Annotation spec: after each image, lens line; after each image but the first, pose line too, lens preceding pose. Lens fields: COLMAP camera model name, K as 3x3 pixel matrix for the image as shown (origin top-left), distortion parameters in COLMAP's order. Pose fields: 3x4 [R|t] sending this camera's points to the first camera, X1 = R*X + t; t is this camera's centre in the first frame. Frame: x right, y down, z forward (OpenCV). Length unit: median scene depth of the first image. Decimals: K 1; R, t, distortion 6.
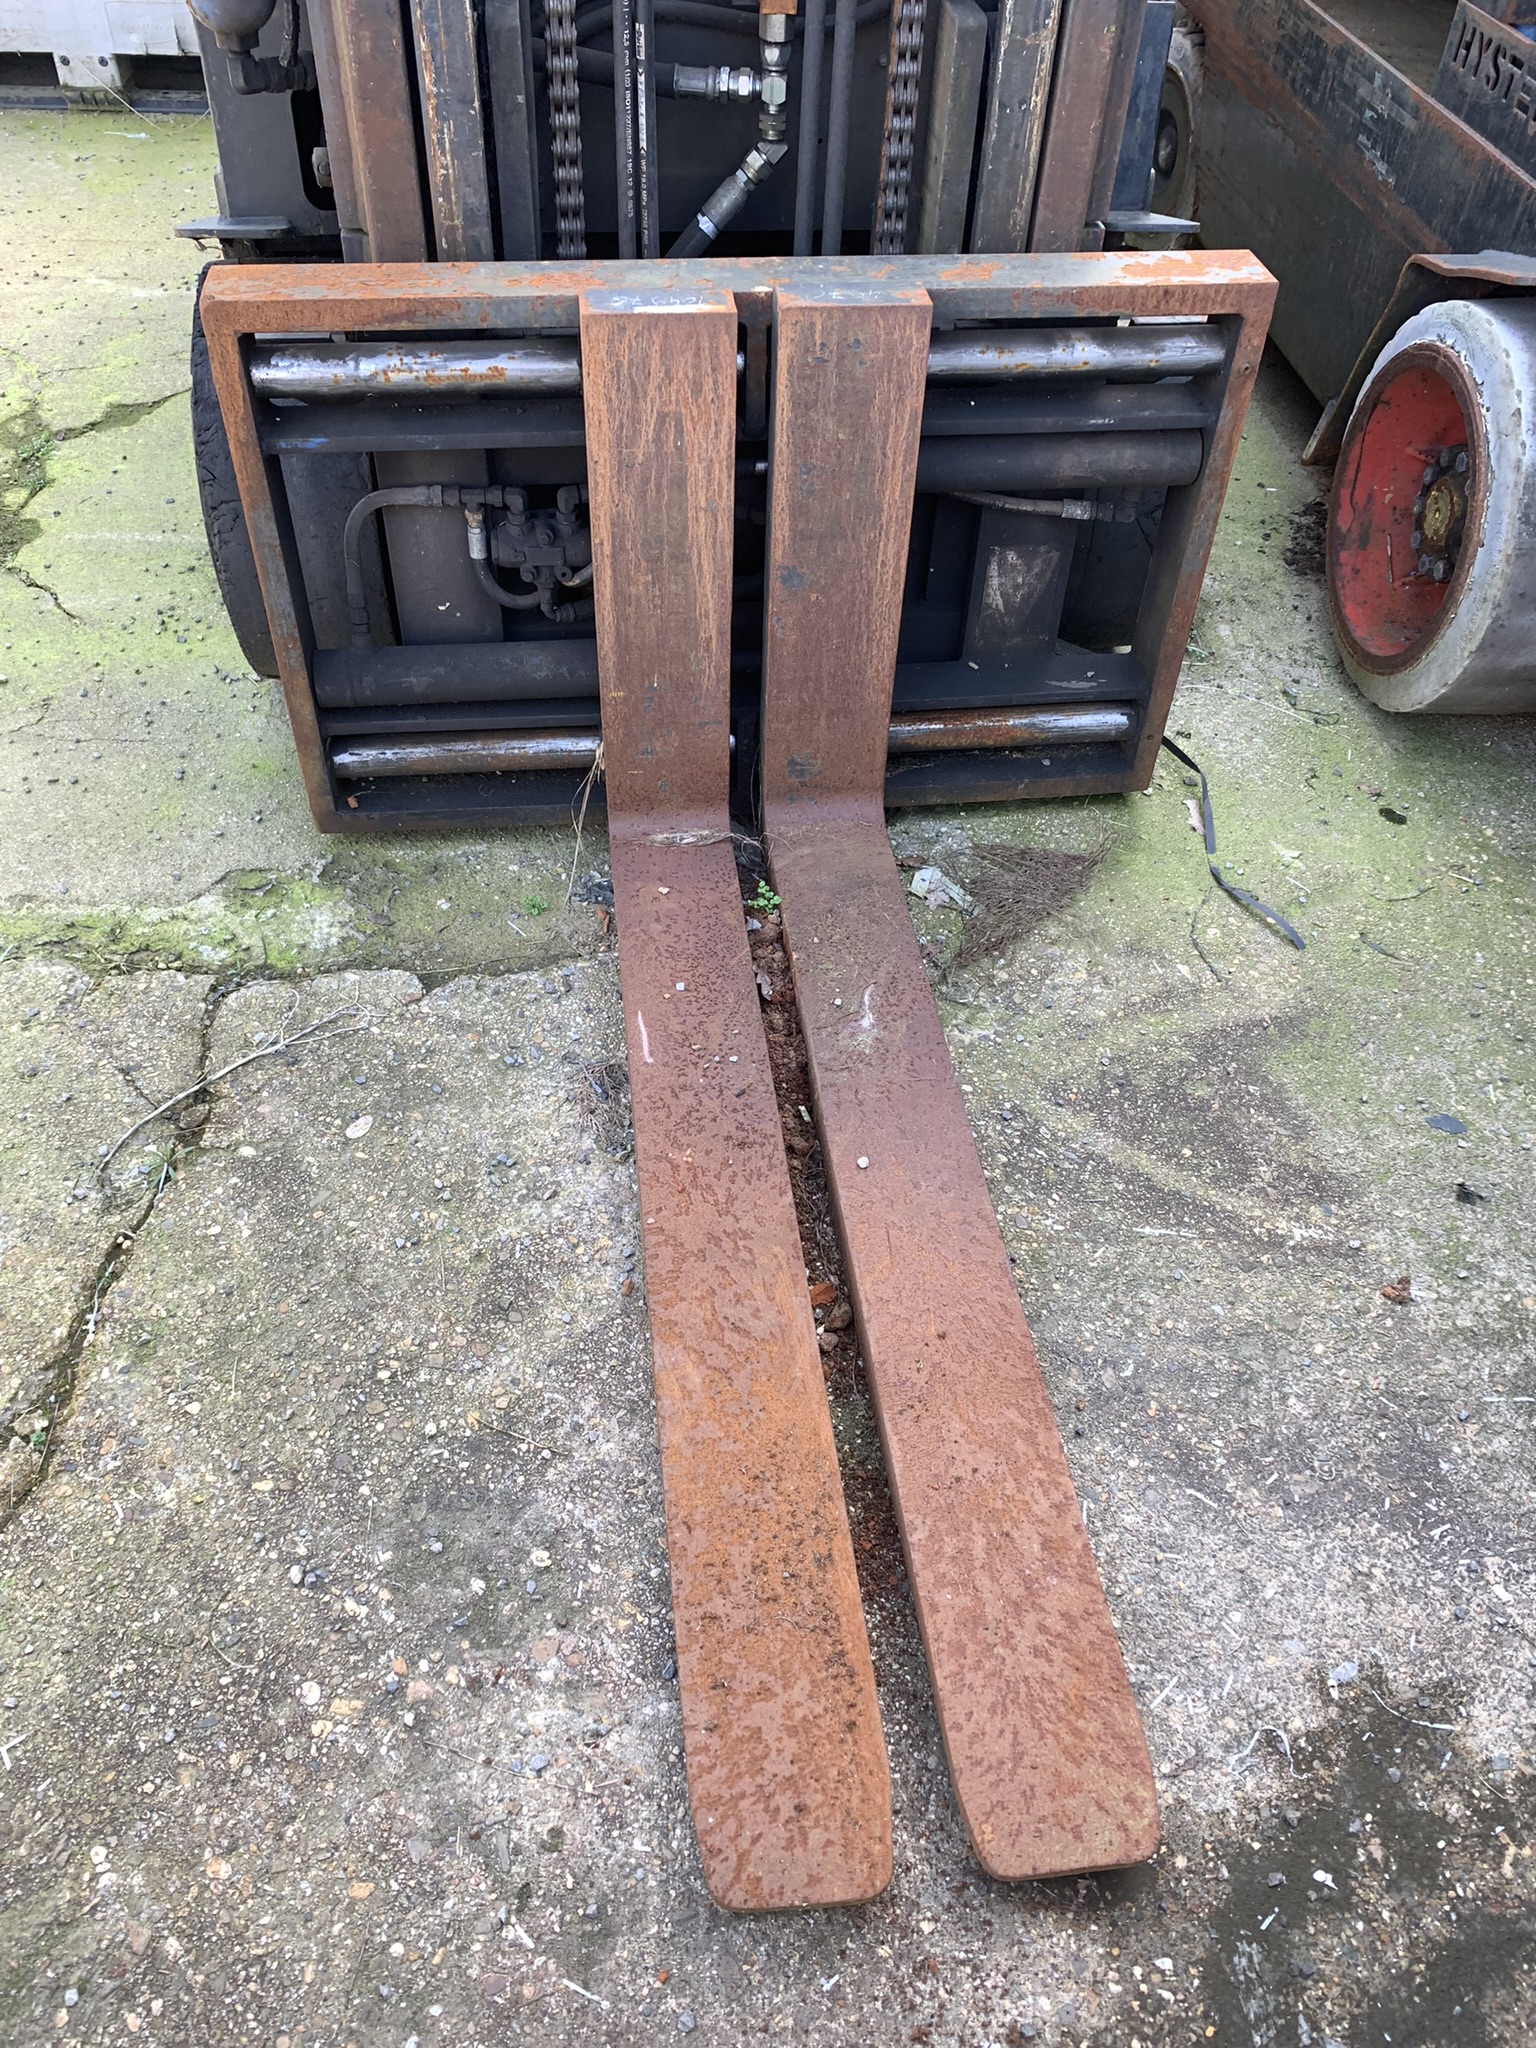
lens RADIAL K [[1550.0, 0, 748.3], [0, 1550.0, 1013.5], [0, 0, 1]] dist [0.025290, -0.024233]
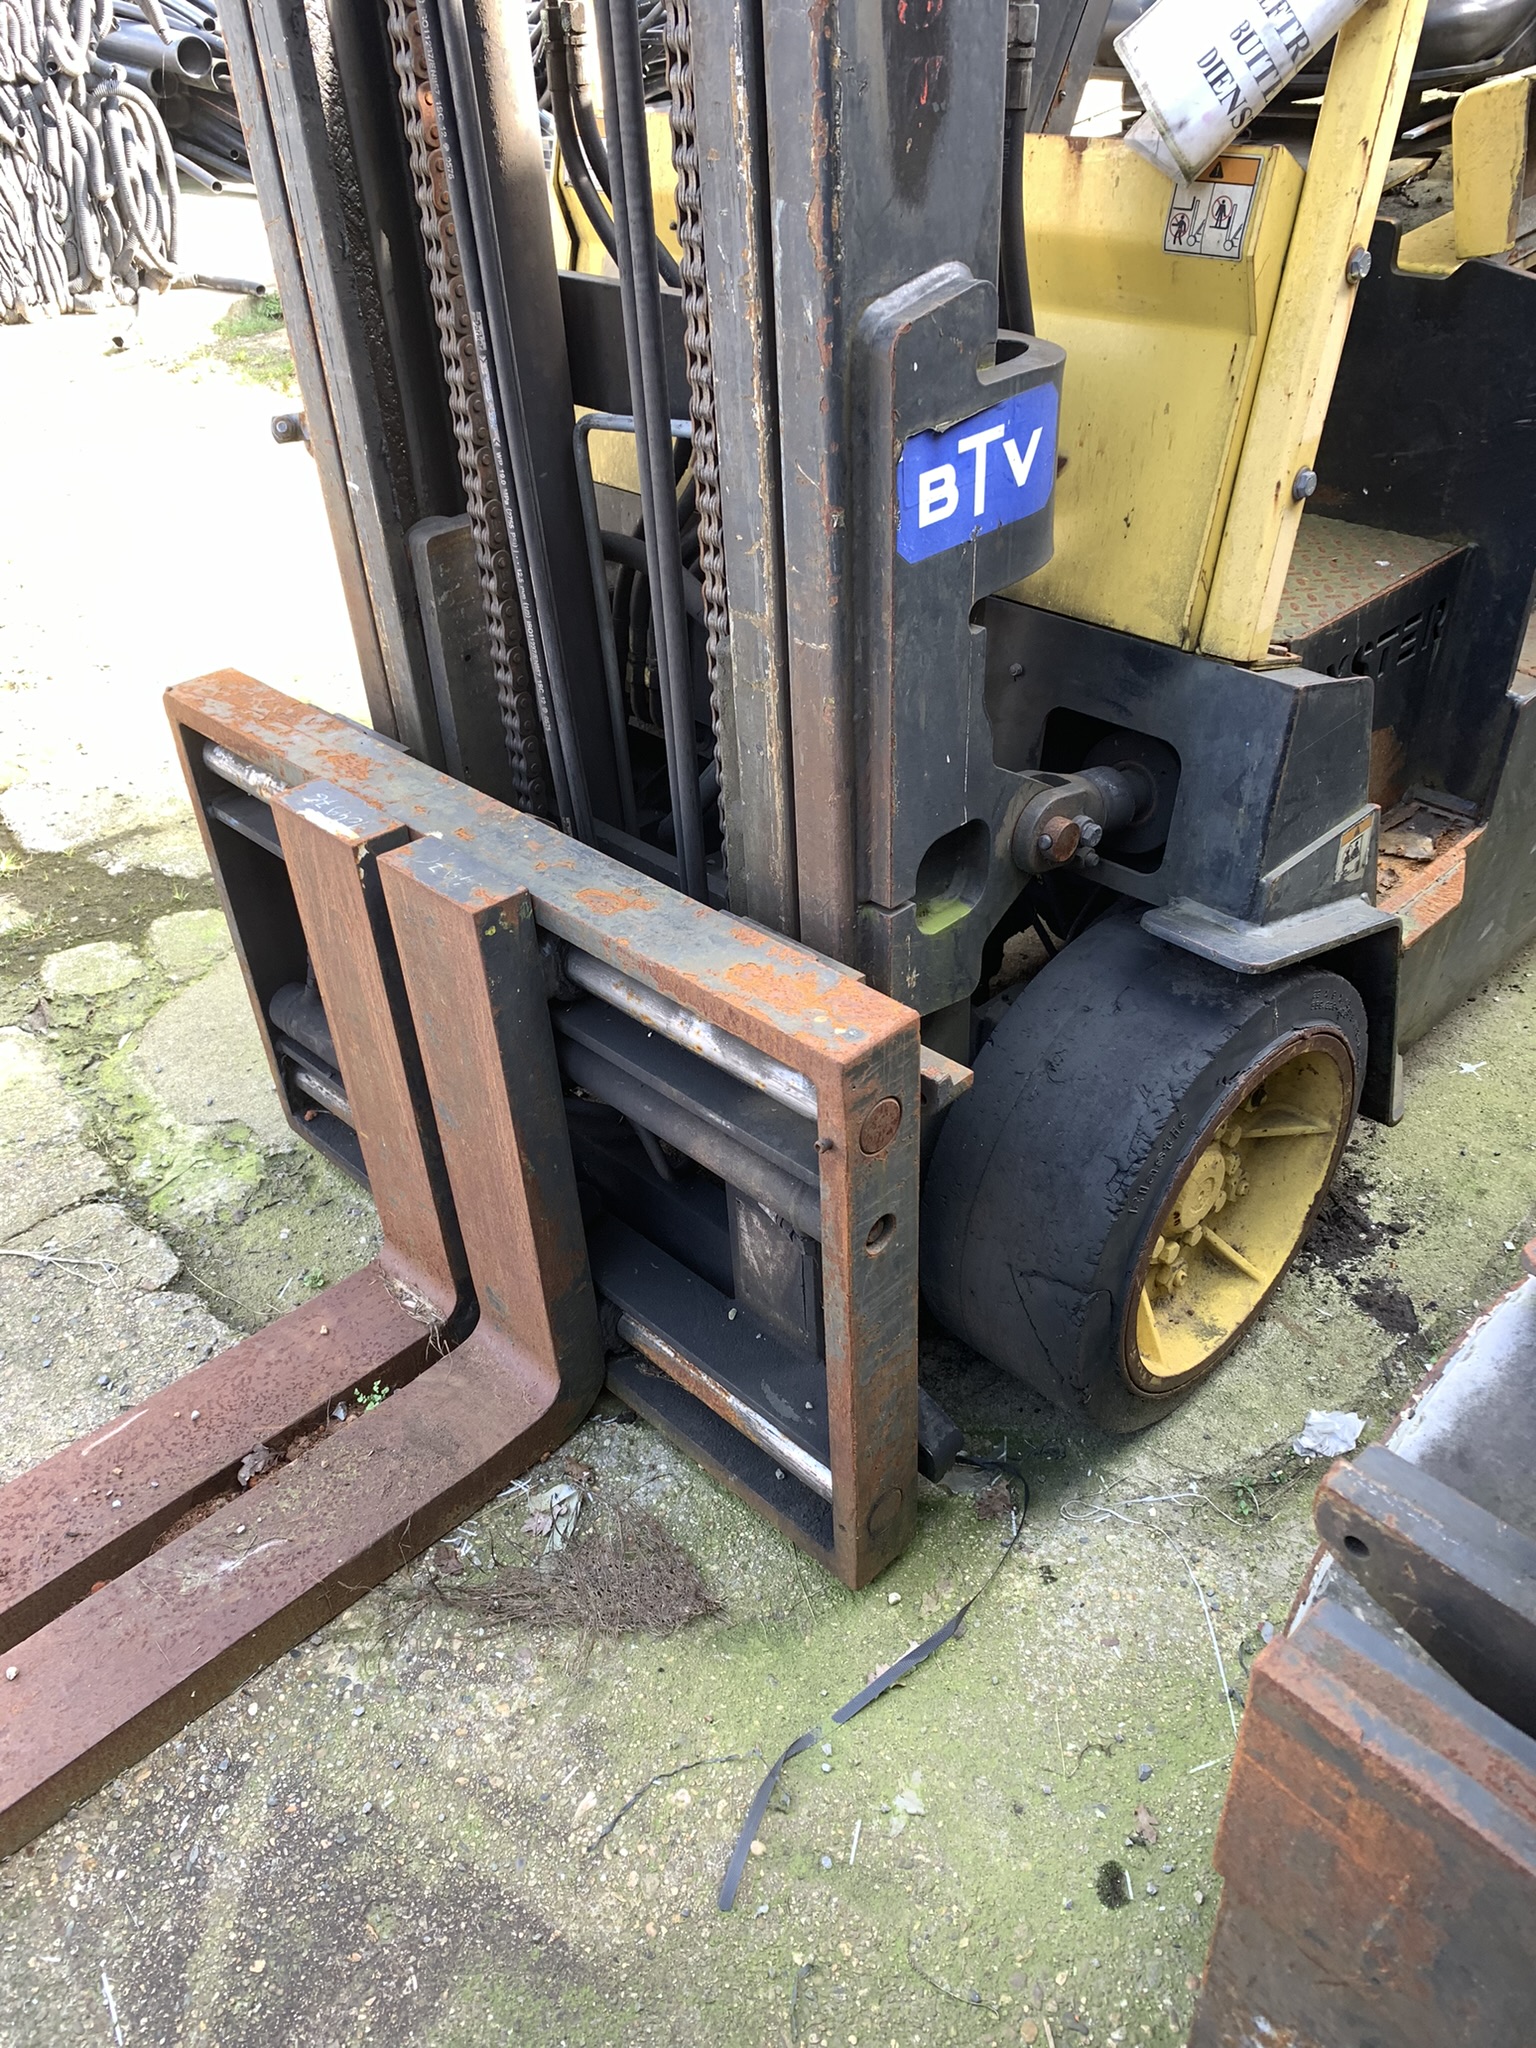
lens RADIAL K [[1550.0, 0, 760.7], [0, 1550.0, 1016.7], [0, 0, 1]] dist [0.025290, -0.024233]
pose [[0.608850, 0.406708, -0.681094, 0.708759], [-0.514132, 0.856155, 0.051646, -0.446952], [0.604127, 0.318728, 0.730372, 0.392816]]
